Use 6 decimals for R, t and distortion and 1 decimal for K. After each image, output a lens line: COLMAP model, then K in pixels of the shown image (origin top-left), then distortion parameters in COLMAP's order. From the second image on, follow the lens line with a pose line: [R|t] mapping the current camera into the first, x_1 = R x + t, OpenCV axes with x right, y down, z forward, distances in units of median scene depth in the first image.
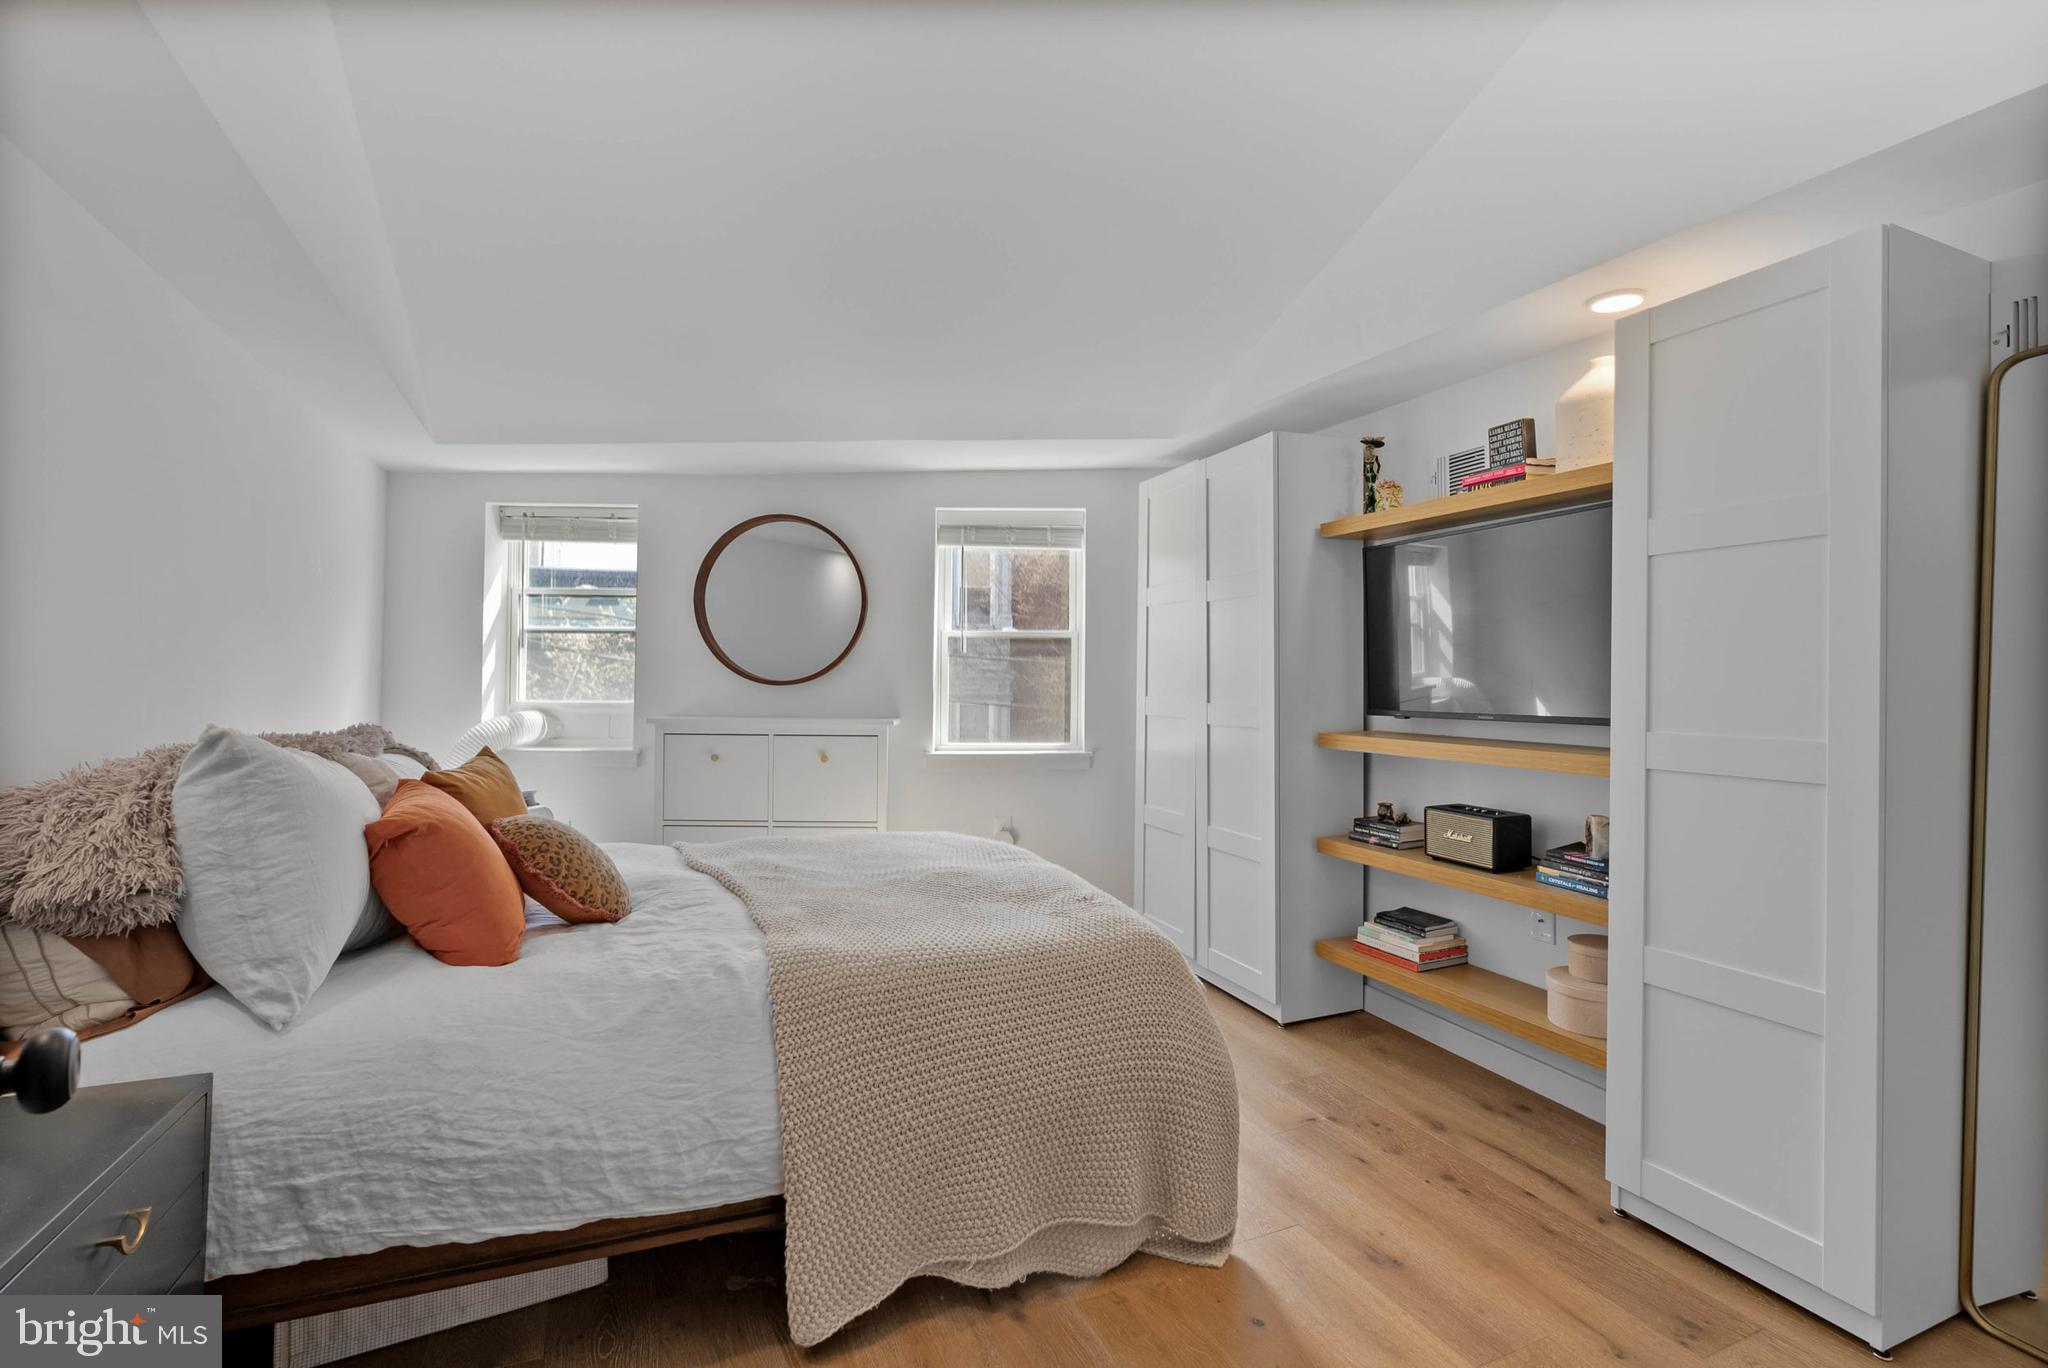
lens RADIAL K [[934.2, 0, 1020.9], [0, 934.2, 676.6], [0, 0, 1]] dist [-0.005851, 0.001714]
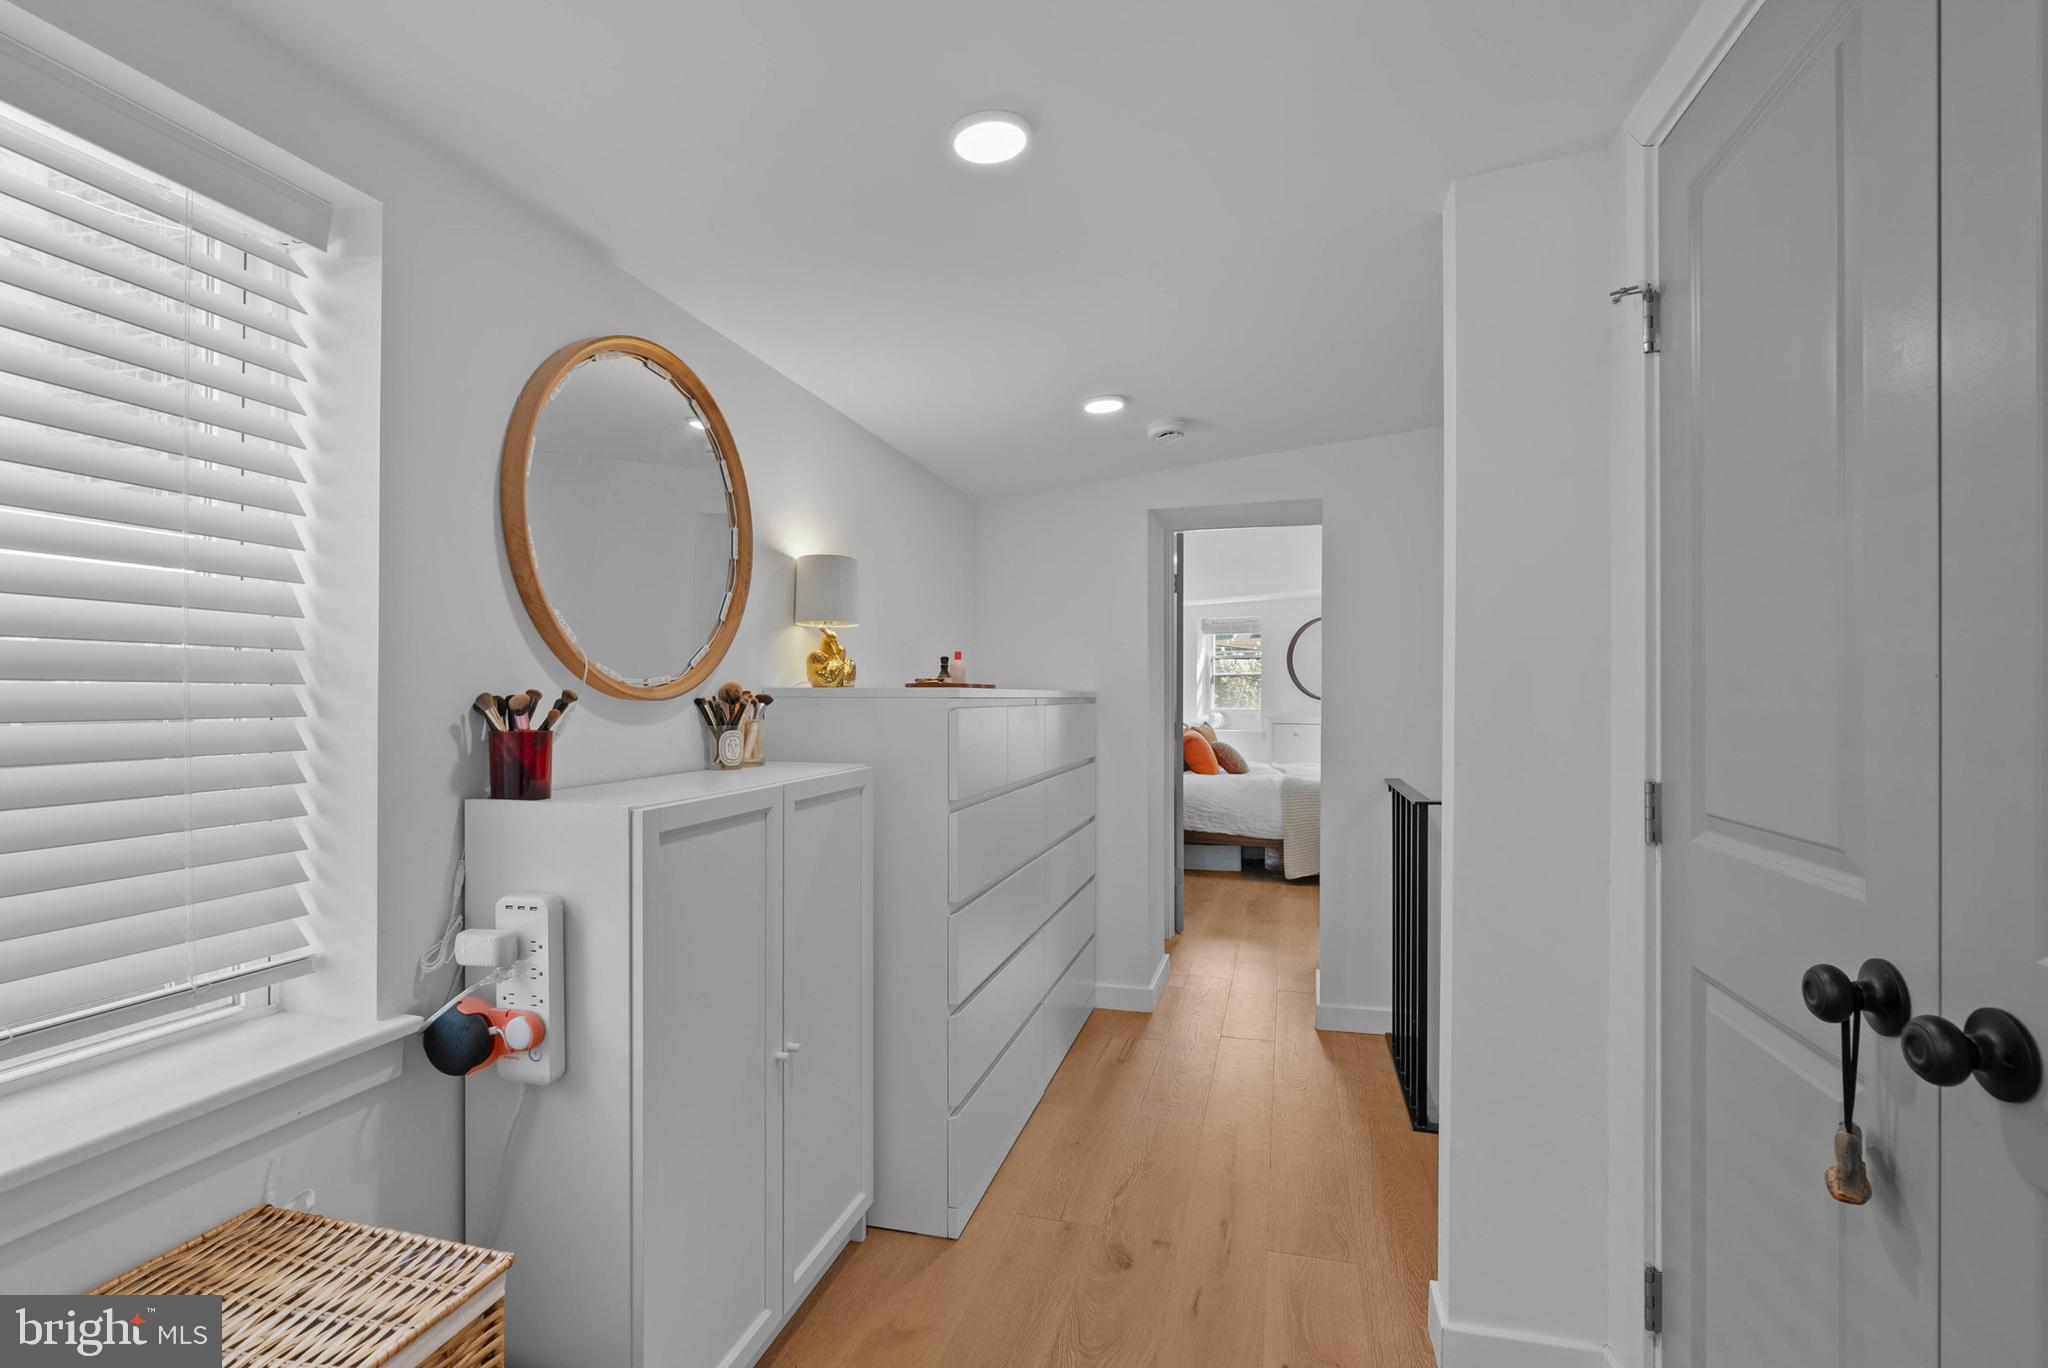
lens RADIAL K [[934.2, 0, 1033.1], [0, 934.2, 694.0], [0, 0, 1]] dist [-0.005851, 0.001714]
pose [[0.783388, -0.010301, -0.621447, 0.537497], [0.005264, 0.999937, -0.009940, 0.011428], [0.621510, 0.004516, 0.783393, -1.060783]]
